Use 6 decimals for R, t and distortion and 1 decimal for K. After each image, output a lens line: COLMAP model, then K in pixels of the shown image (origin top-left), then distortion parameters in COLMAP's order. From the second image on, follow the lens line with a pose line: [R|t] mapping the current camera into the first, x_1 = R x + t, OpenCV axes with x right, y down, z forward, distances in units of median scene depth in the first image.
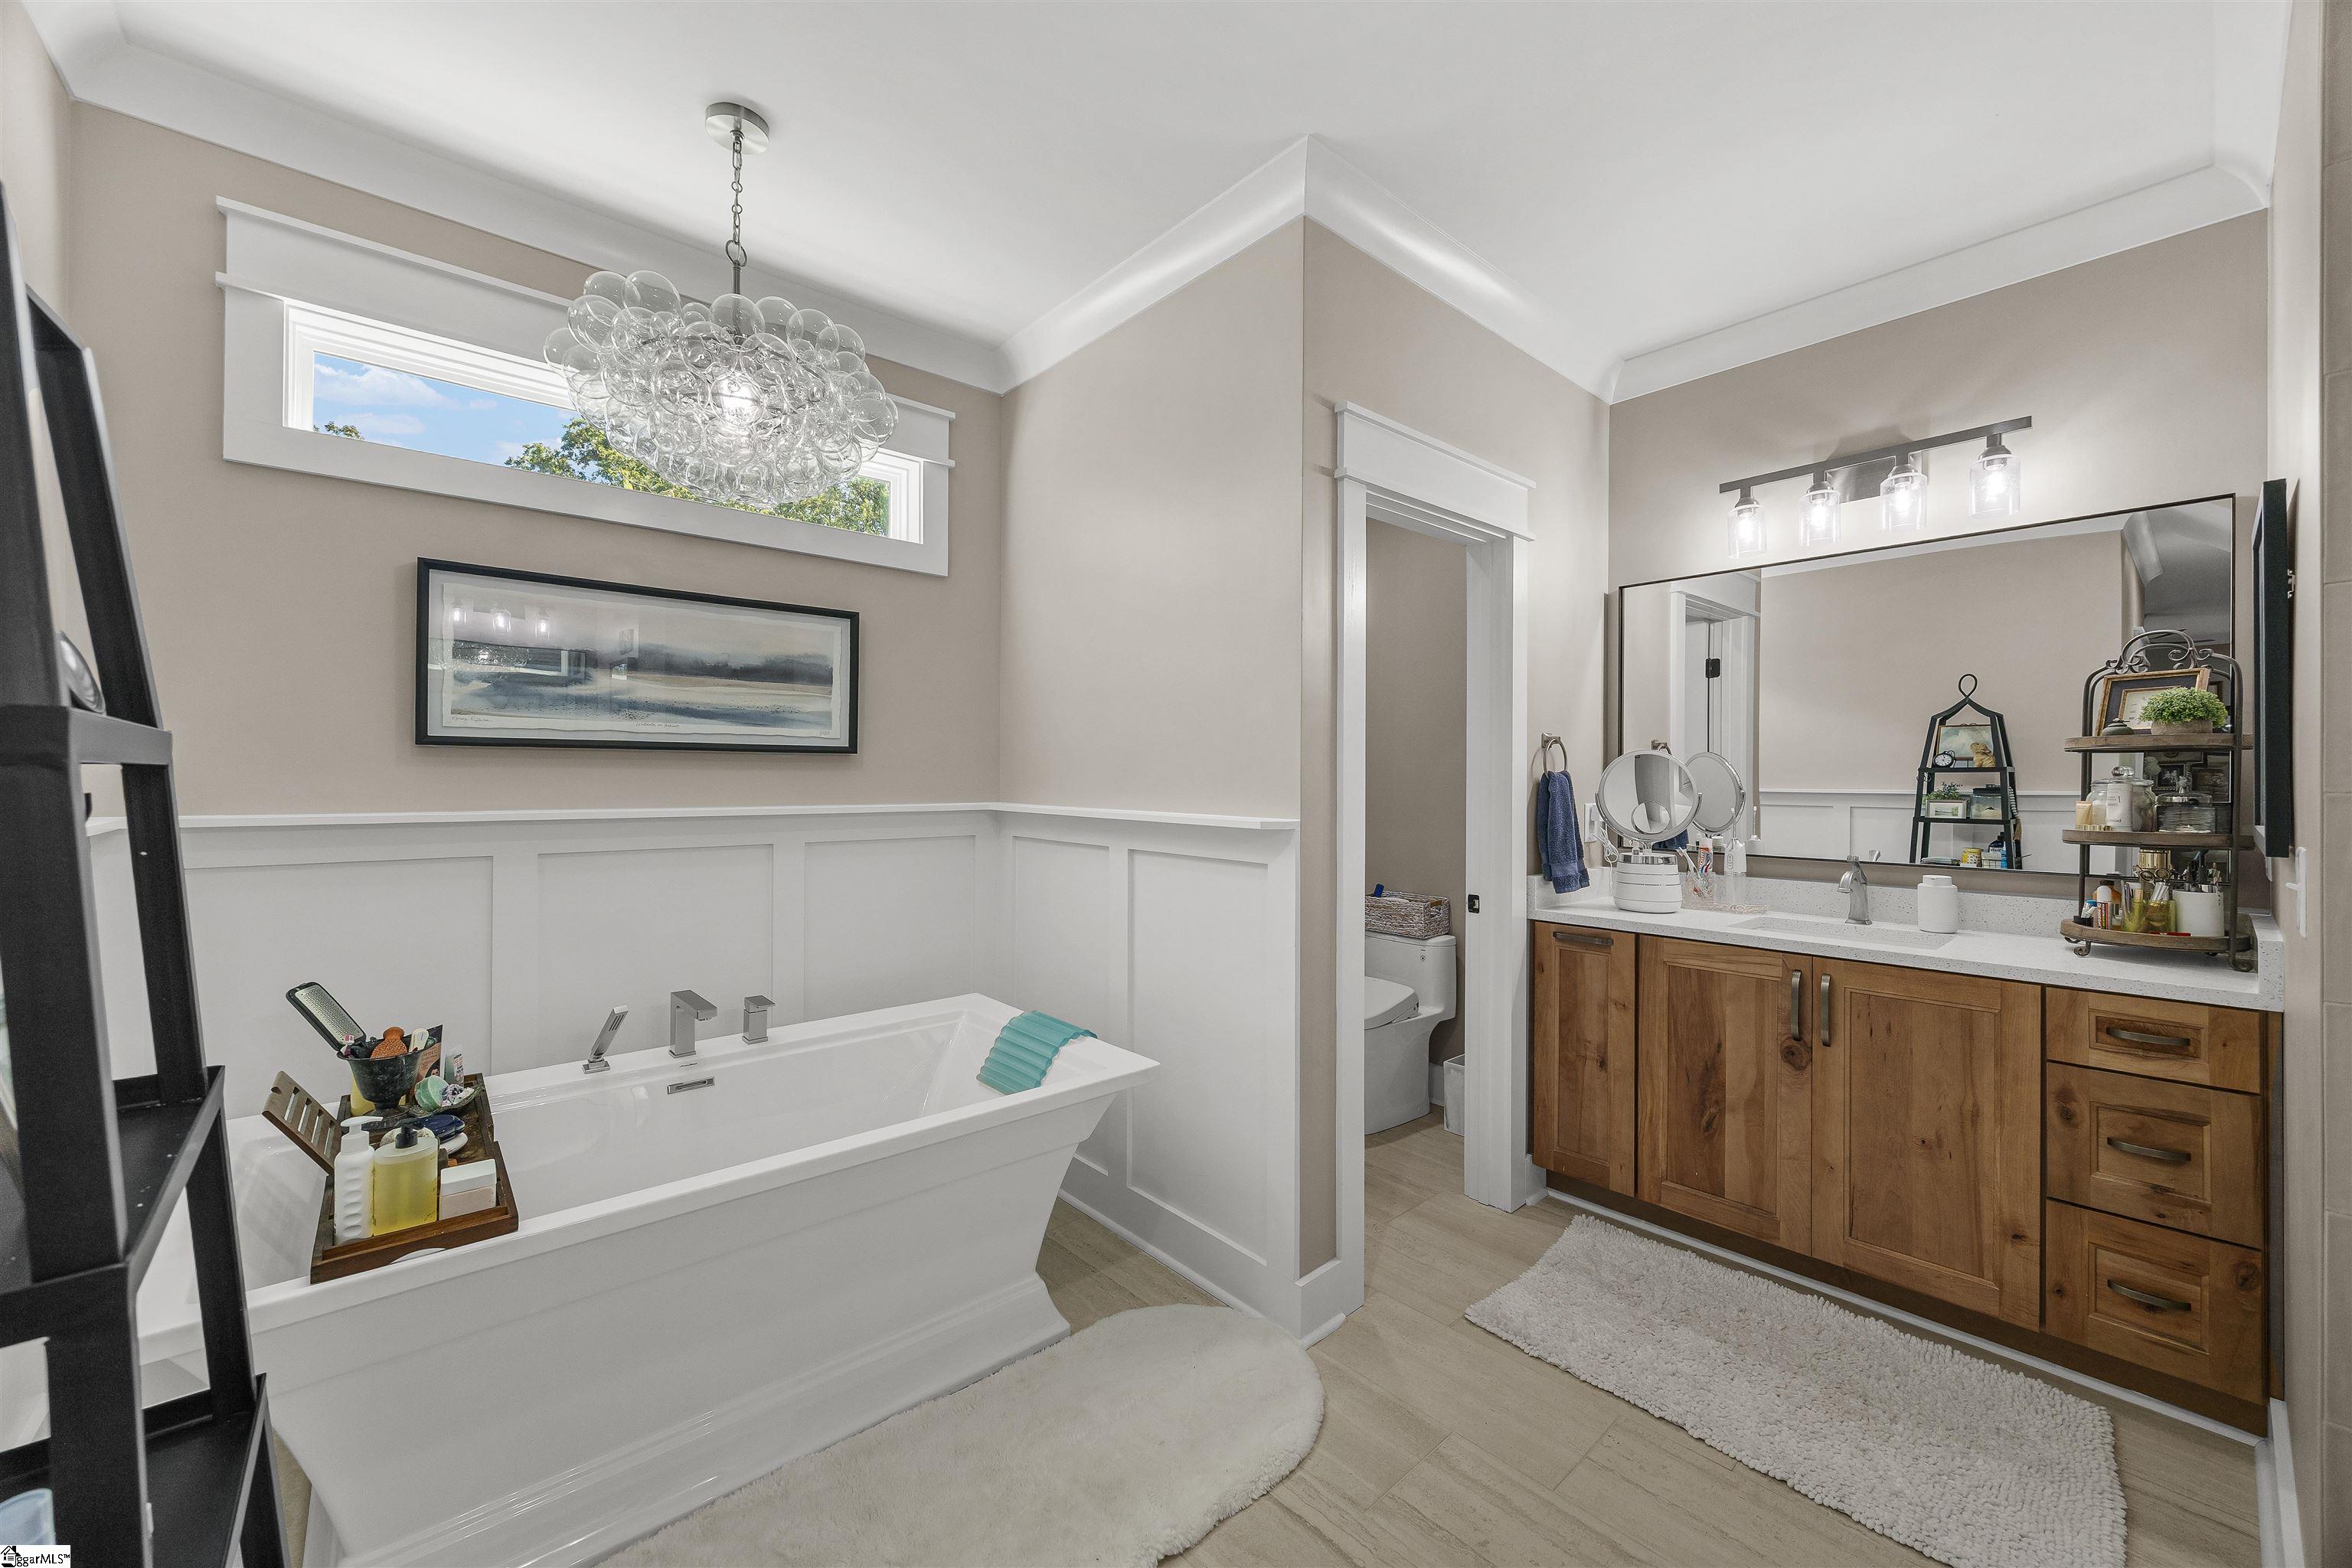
lens RADIAL K [[902.4, 0, 1167.2], [0, 902.4, 777.7], [0, 0, 1]] dist [0.000602, -0.001102]
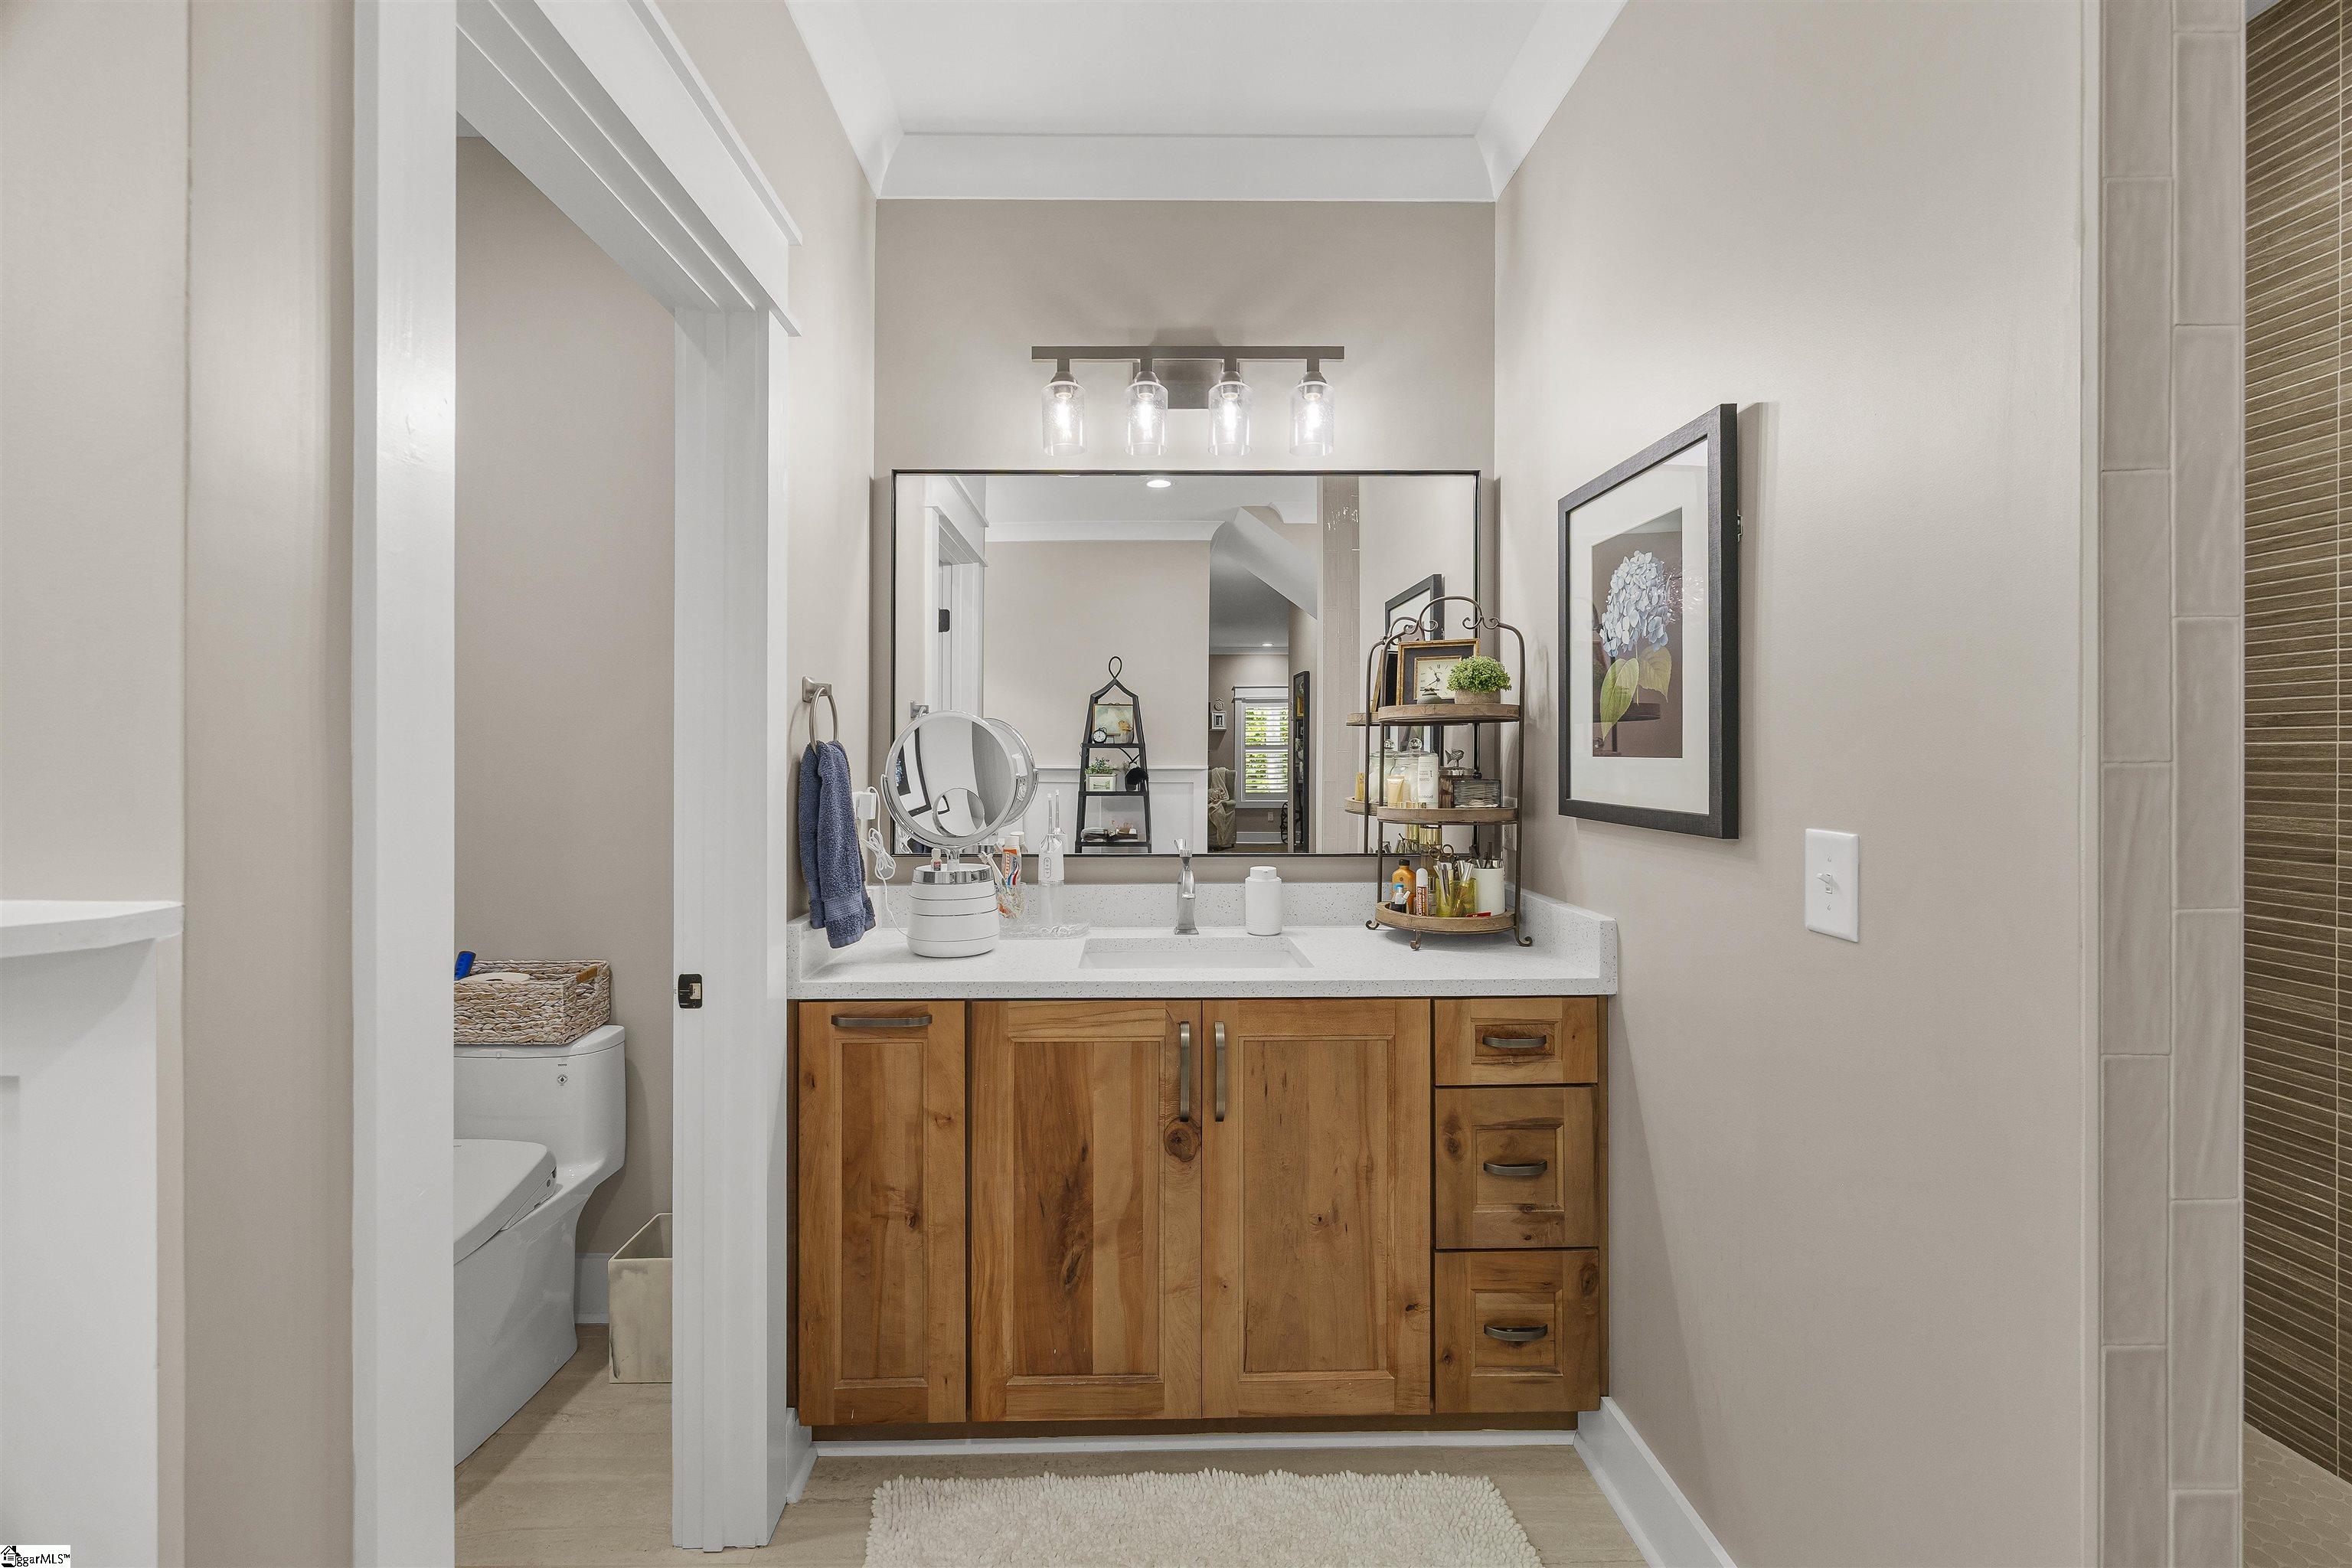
lens RADIAL K [[962.6, 0, 1149.0], [0, 962.6, 753.7], [0, 0, 1]] dist [-0.003390, -0.000246]
pose [[0.648912, -0.003177, 0.760857, 0.098471], [0.005168, 0.999987, -0.000232, 0.002187], [-0.760846, 0.004082, 0.648920, 0.492912]]
